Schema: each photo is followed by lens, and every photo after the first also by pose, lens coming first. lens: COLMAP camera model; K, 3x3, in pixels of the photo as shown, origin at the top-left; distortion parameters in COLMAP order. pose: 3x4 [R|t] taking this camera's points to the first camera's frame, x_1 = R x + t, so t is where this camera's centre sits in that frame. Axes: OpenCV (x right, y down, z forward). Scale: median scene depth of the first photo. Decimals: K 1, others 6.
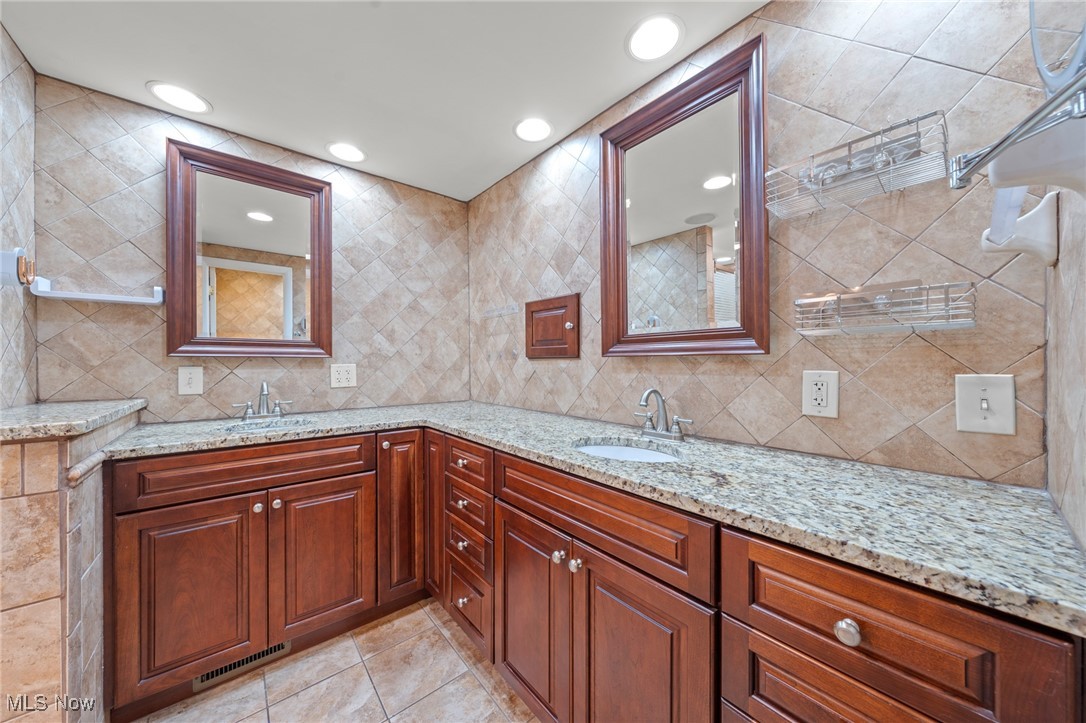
lens RADIAL K [[377.9, 0, 540.2], [0, 377.9, 363.1], [0, 0, 1]] dist [-0.001511, -0.000116]
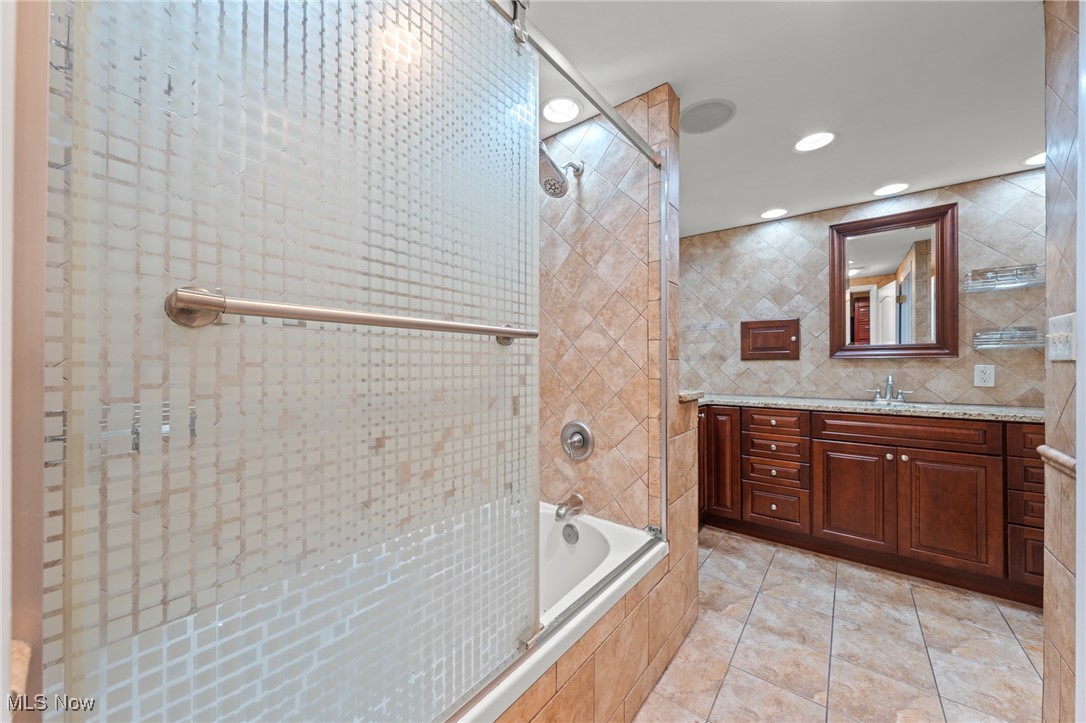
lens RADIAL K [[400.4, 0, 546.2], [0, 400.4, 363.3], [0, 0, 1]] dist [0.000835, 0.000188]
pose [[0.979688, 0.002925, 0.200505, -1.445257], [-0.001035, 0.999954, -0.009533, 0.022344], [-0.200524, 0.009132, 0.979646, -0.488229]]
